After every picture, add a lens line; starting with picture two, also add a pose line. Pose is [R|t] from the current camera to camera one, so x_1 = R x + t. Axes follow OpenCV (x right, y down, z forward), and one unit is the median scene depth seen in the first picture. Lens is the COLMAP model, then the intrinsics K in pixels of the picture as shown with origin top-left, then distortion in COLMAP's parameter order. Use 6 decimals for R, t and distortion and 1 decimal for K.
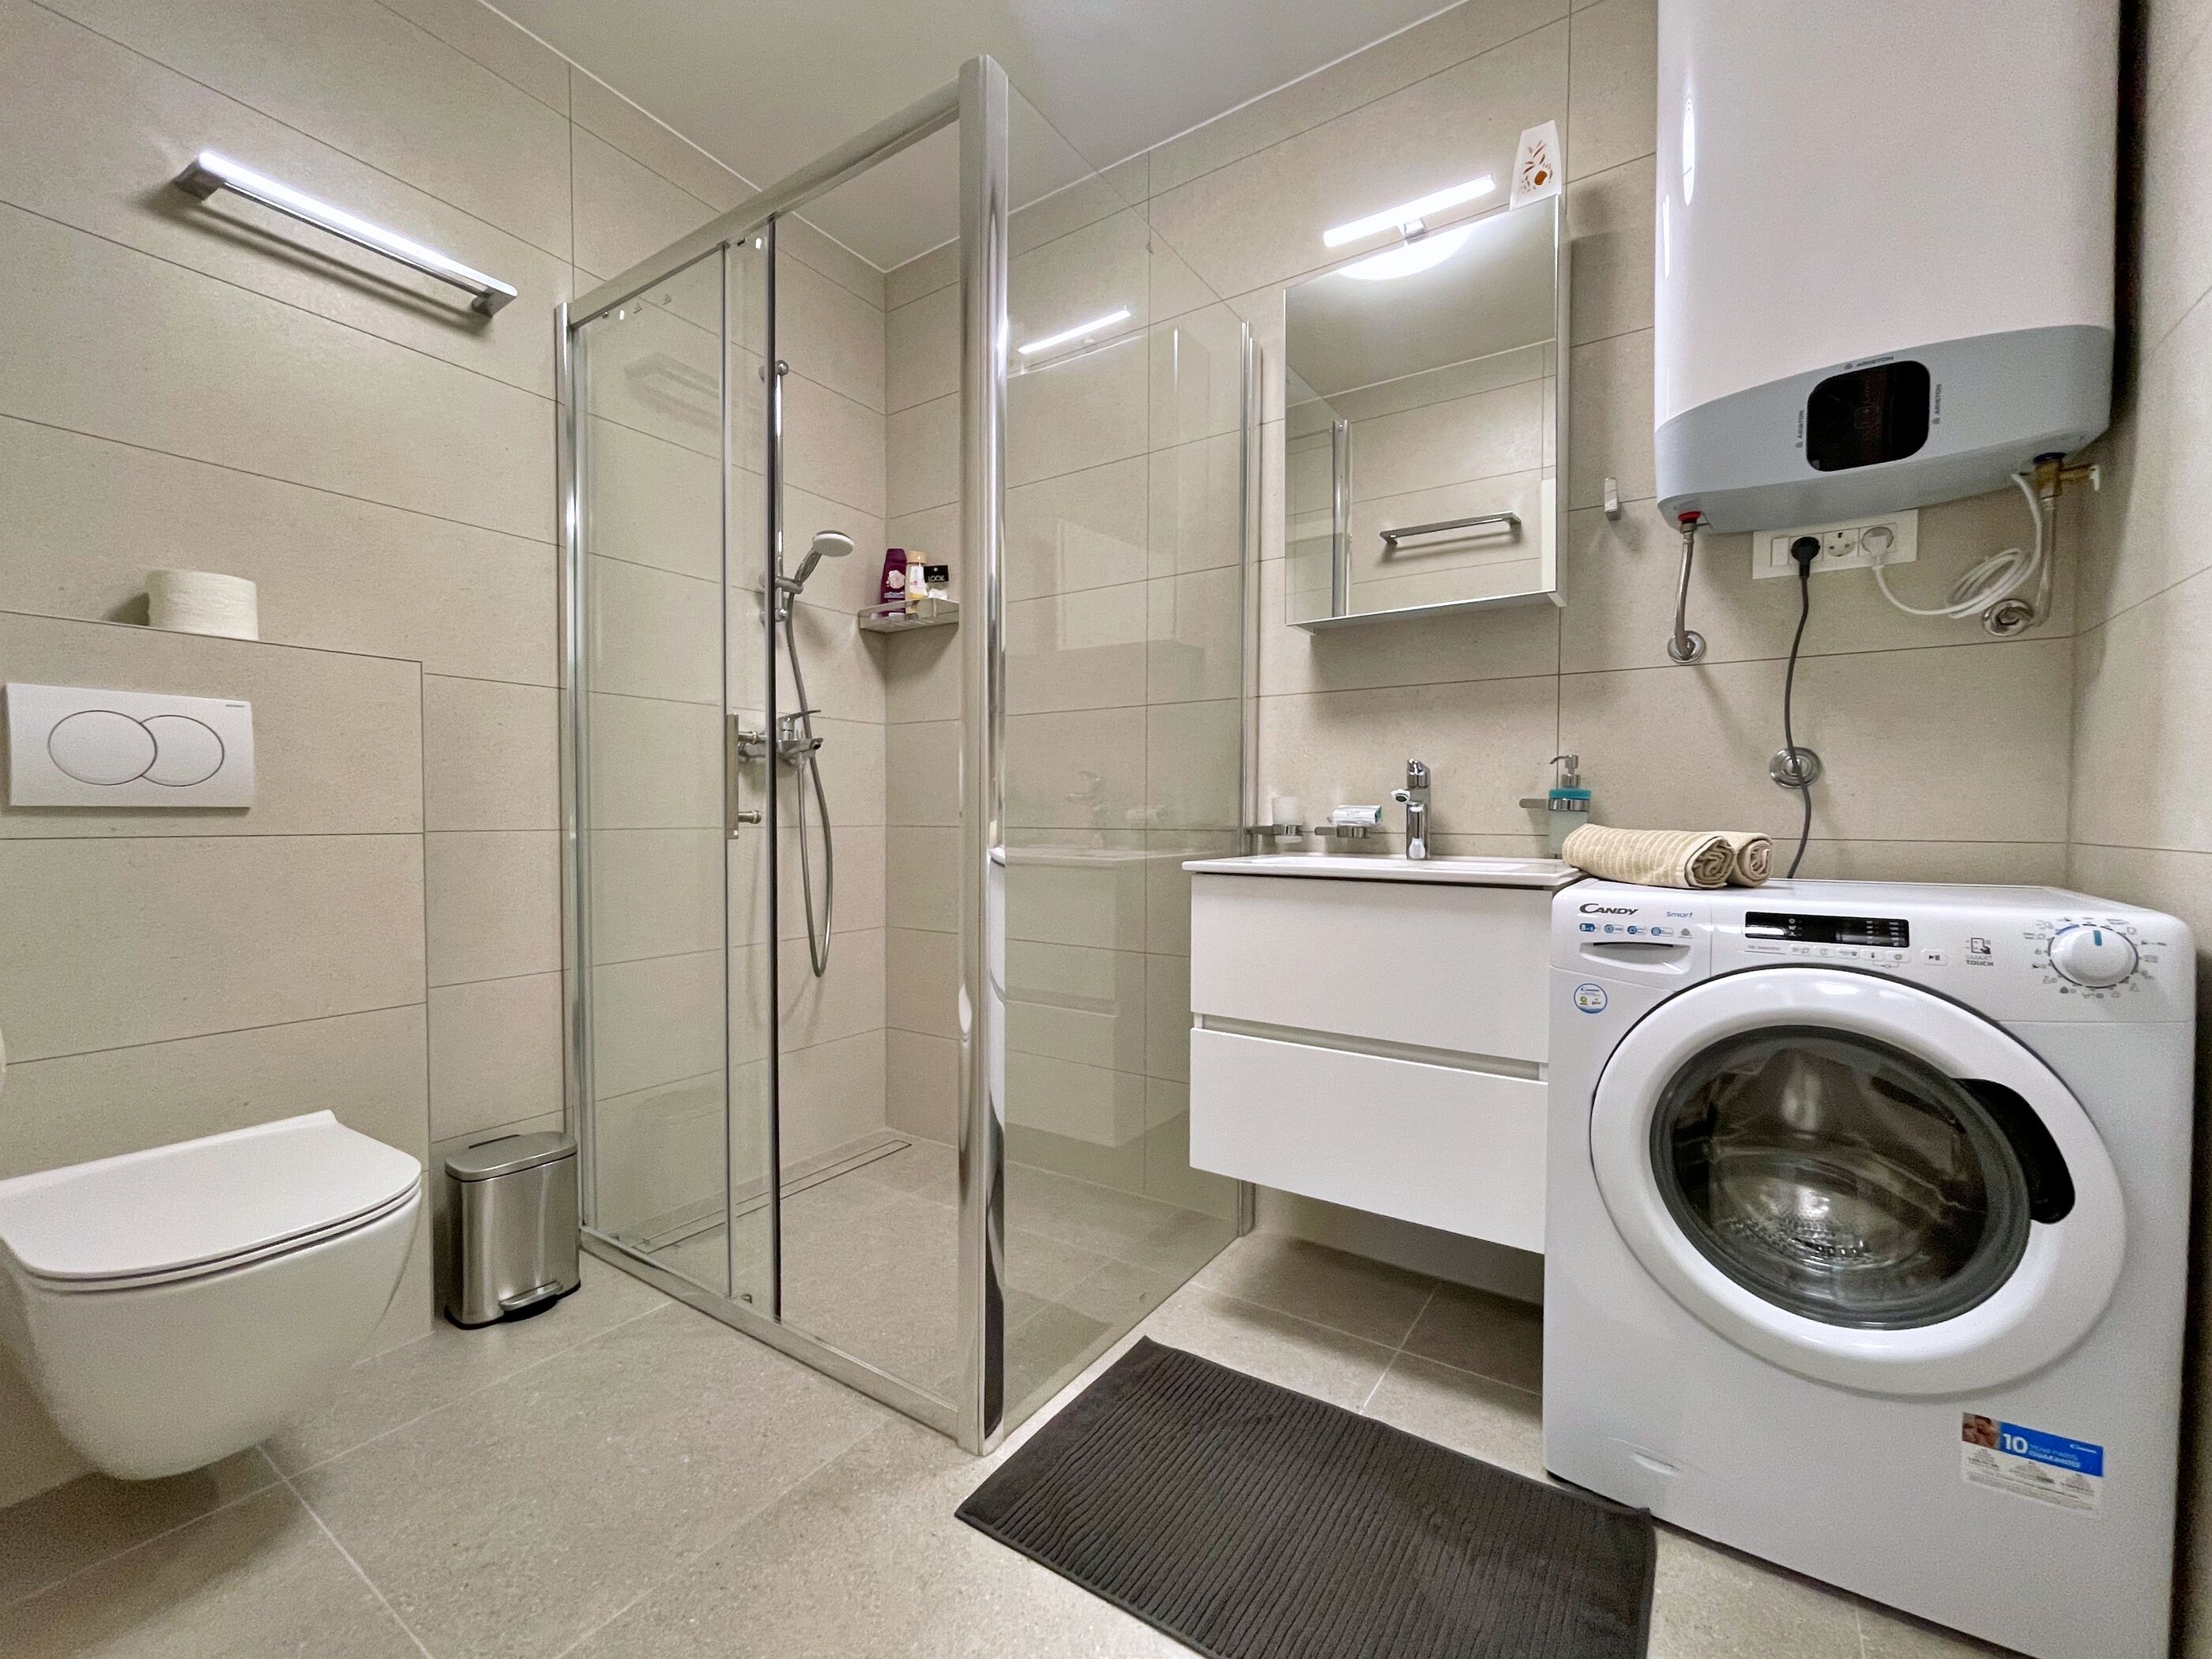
lens RADIAL K [[925.3, 0, 1099.0], [0, 925.3, 837.6], [0, 0, 1]] dist [0.000879, 0.000201]
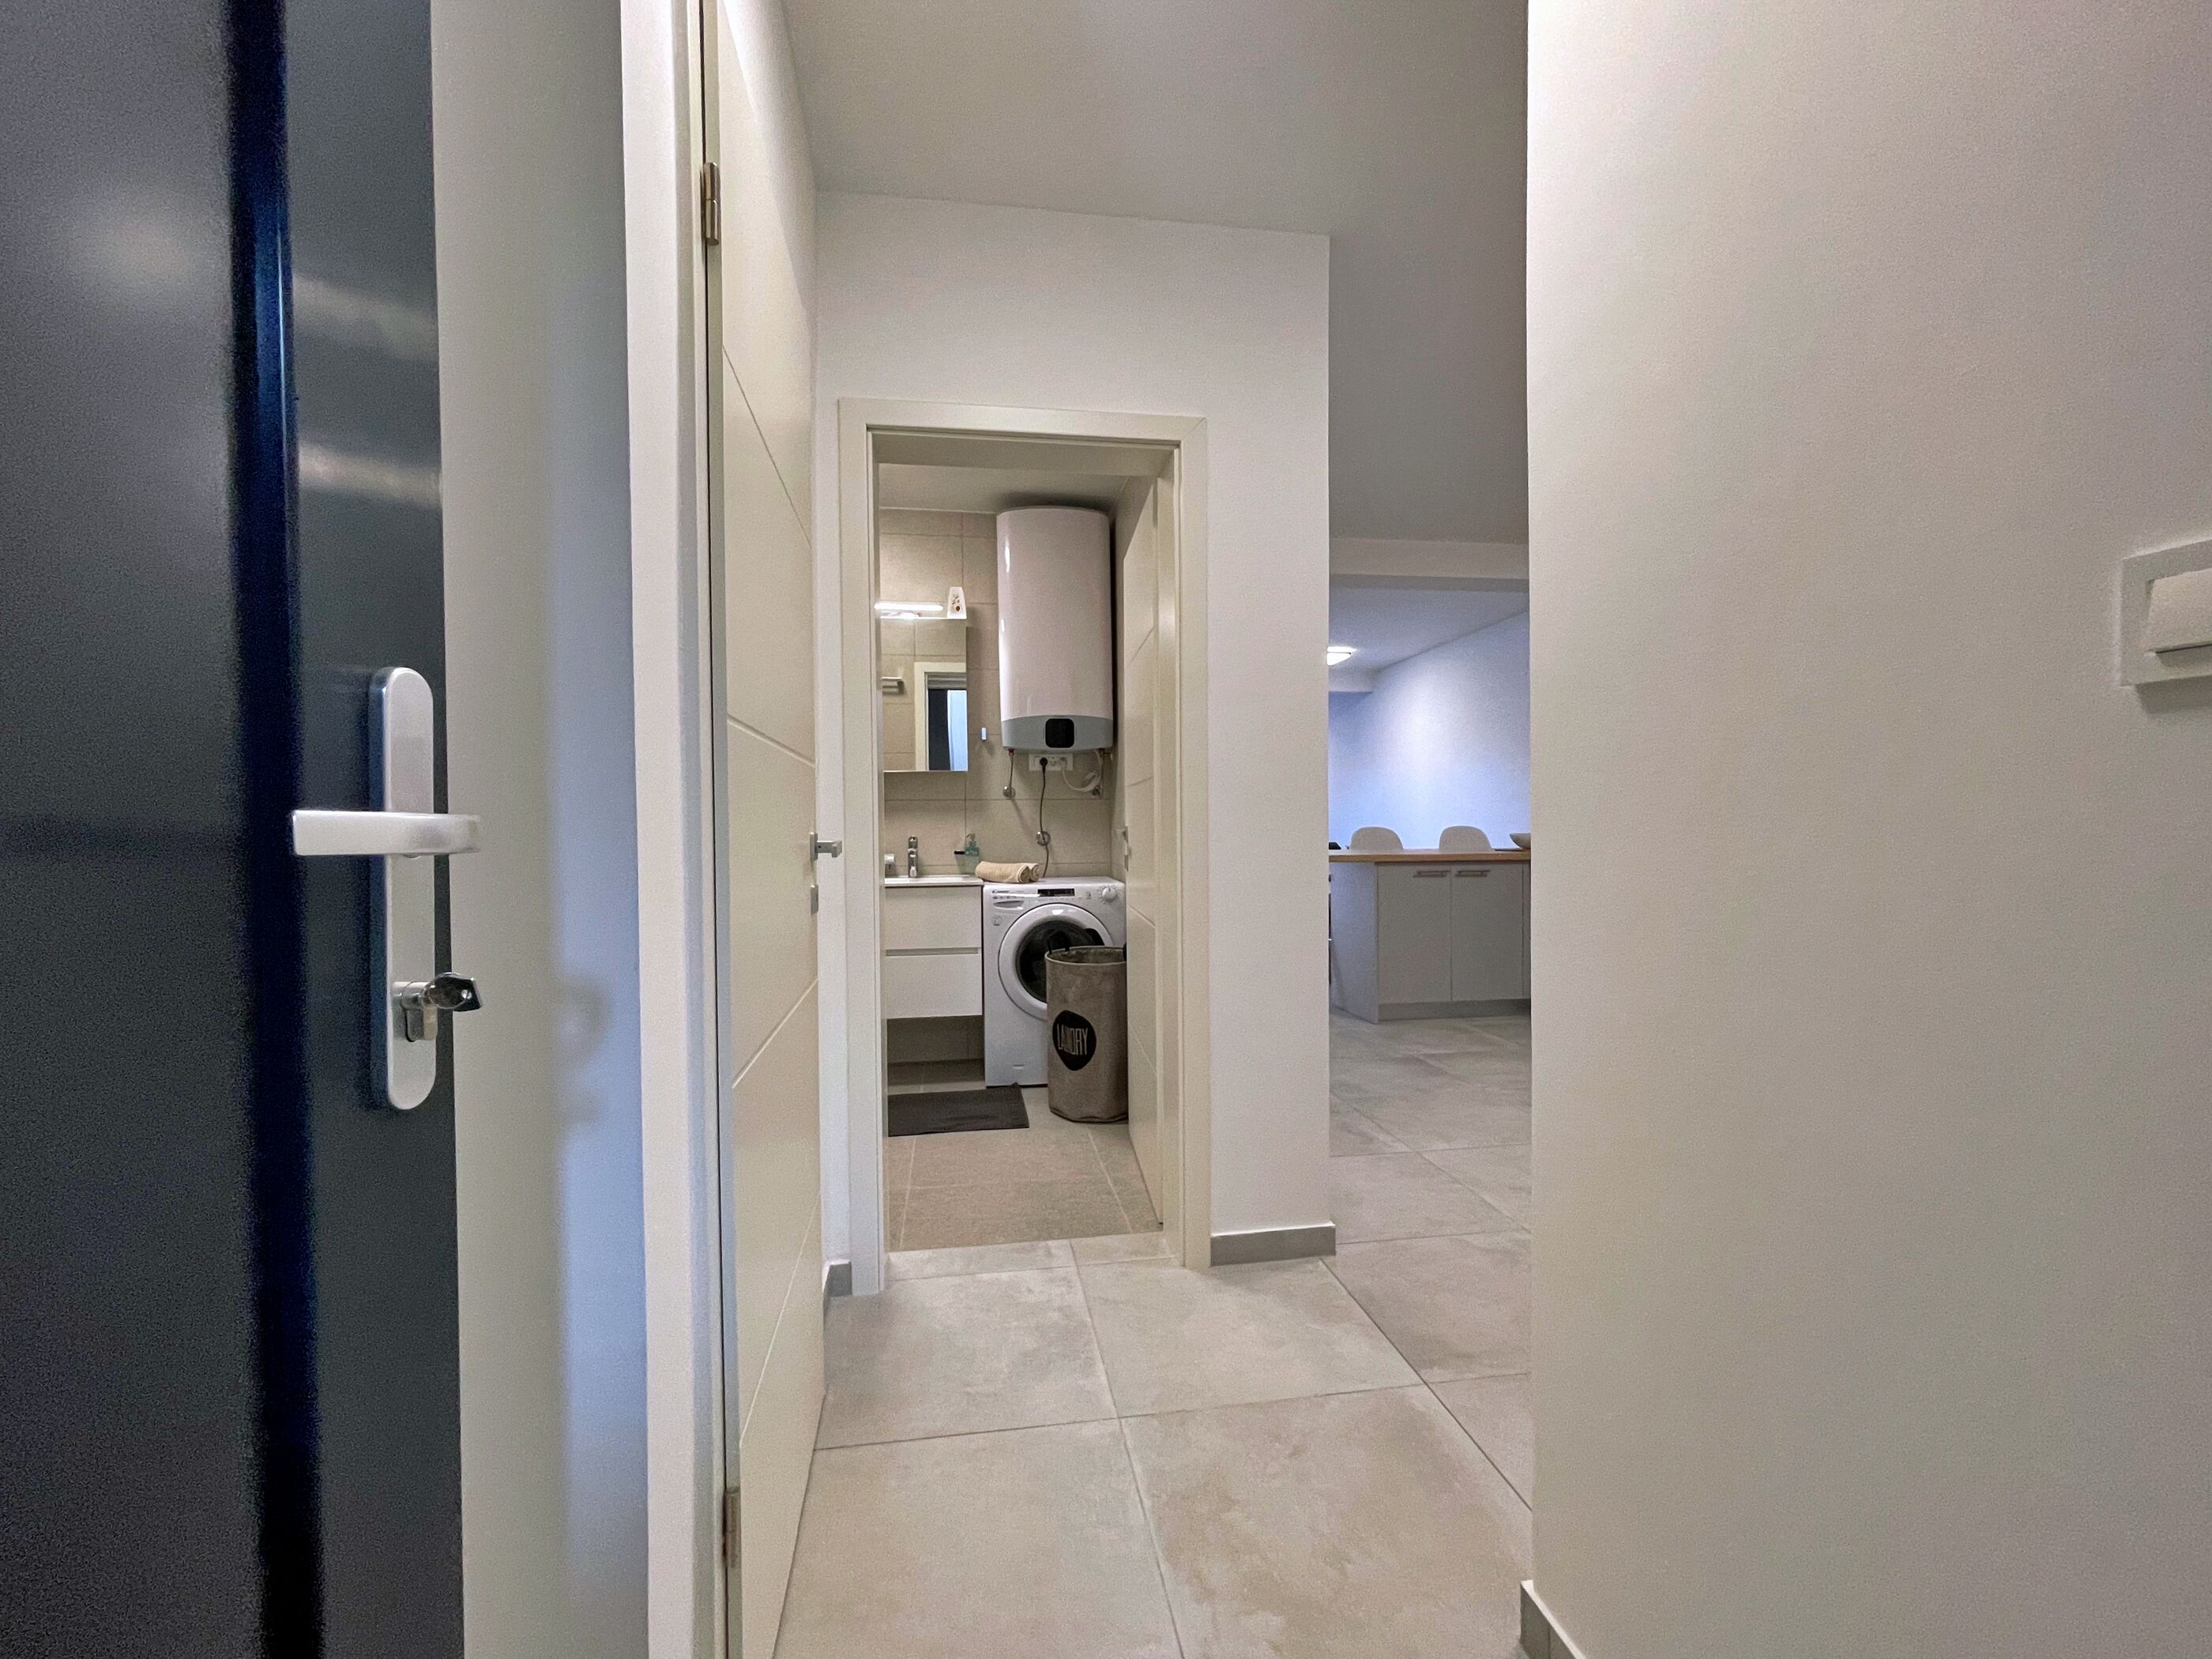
lens RADIAL K [[913.9, 0, 1084.4], [0, 913.9, 833.9], [0, 0, 1]] dist [-0.001289, 0.000216]
pose [[0.747239, -0.015094, 0.664383, -1.050656], [0.029214, 0.999522, -0.010150, -0.061667], [-0.663912, 0.026993, 0.747323, -1.219452]]
